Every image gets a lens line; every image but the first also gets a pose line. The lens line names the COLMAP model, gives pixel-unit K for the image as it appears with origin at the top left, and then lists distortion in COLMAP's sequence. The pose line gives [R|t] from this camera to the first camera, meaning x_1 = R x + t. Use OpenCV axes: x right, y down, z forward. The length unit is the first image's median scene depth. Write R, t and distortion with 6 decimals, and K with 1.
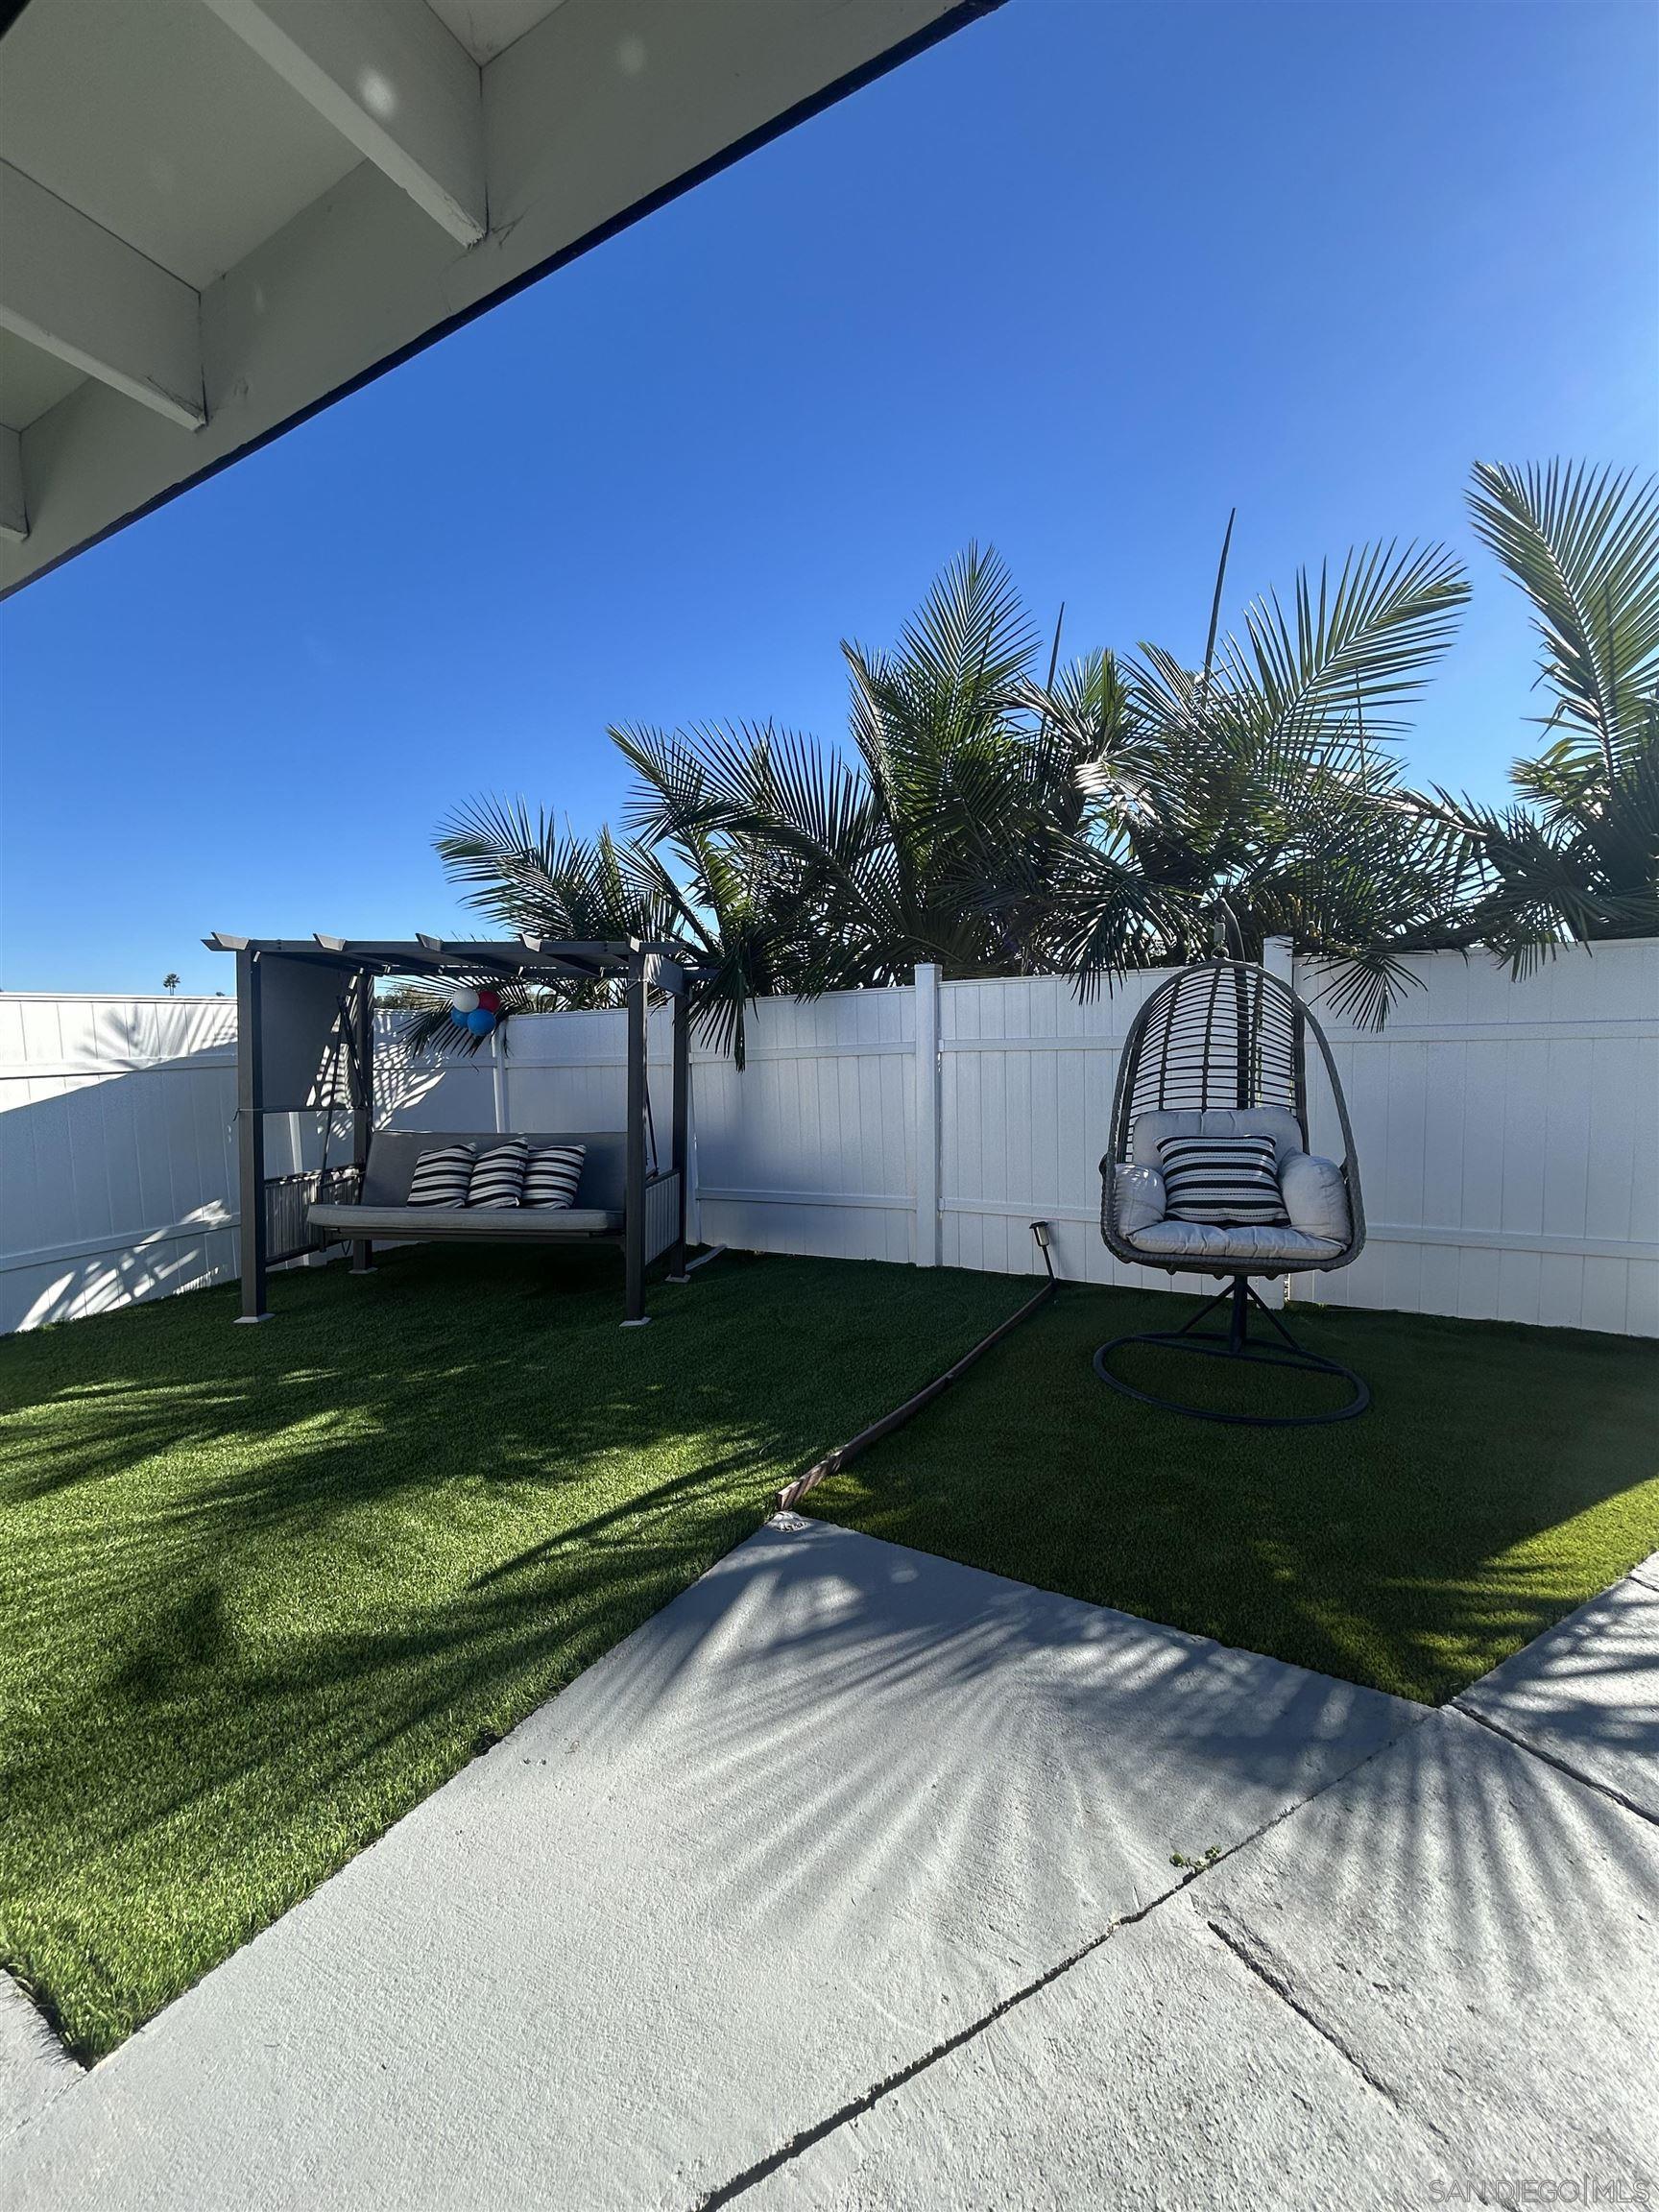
lens RADIAL K [[882.2, 0, 842.4], [0, 882.2, 1103.9], [0, 0, 1]] dist [-0.002877, -0.000357]
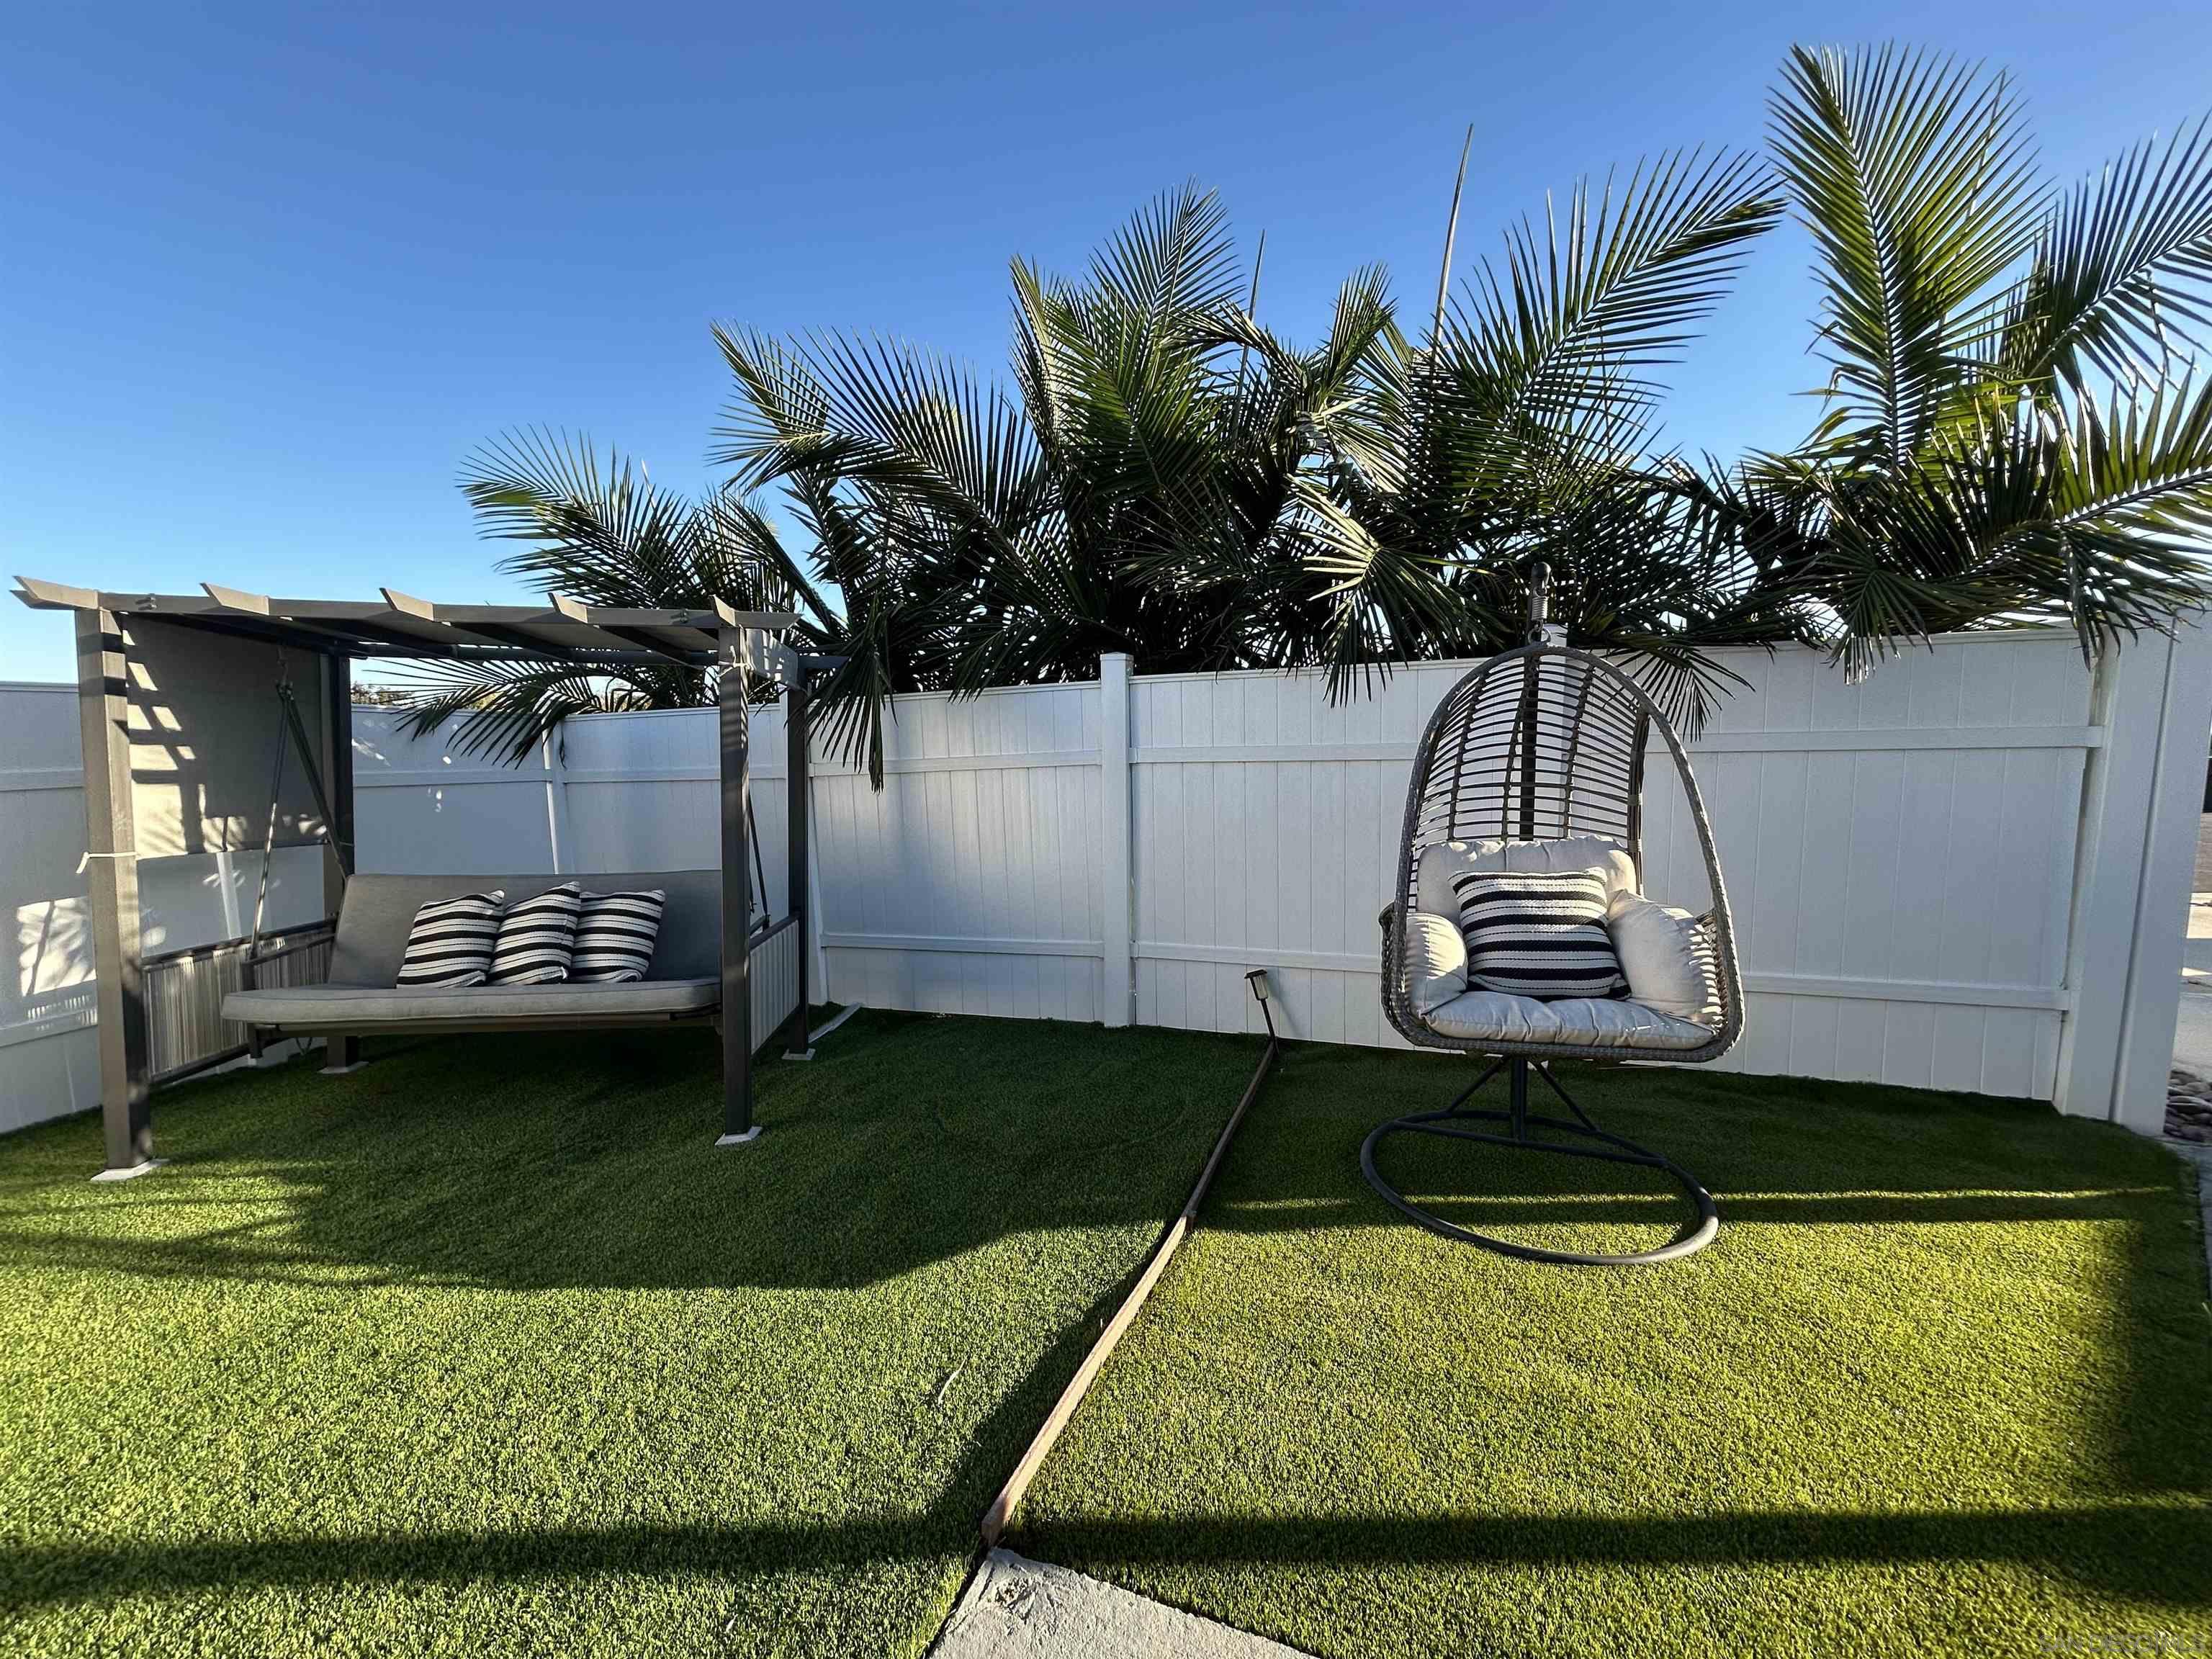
lens RADIAL K [[882.2, 0, 1116.7], [0, 882.2, 821.8], [0, 0, 1]] dist [-0.002877, -0.000357]
pose [[0.987101, -0.011881, 0.159657, -0.034647], [0.009658, 0.999845, 0.014690, -0.017533], [-0.159806, -0.012959, 0.987063, 0.205346]]
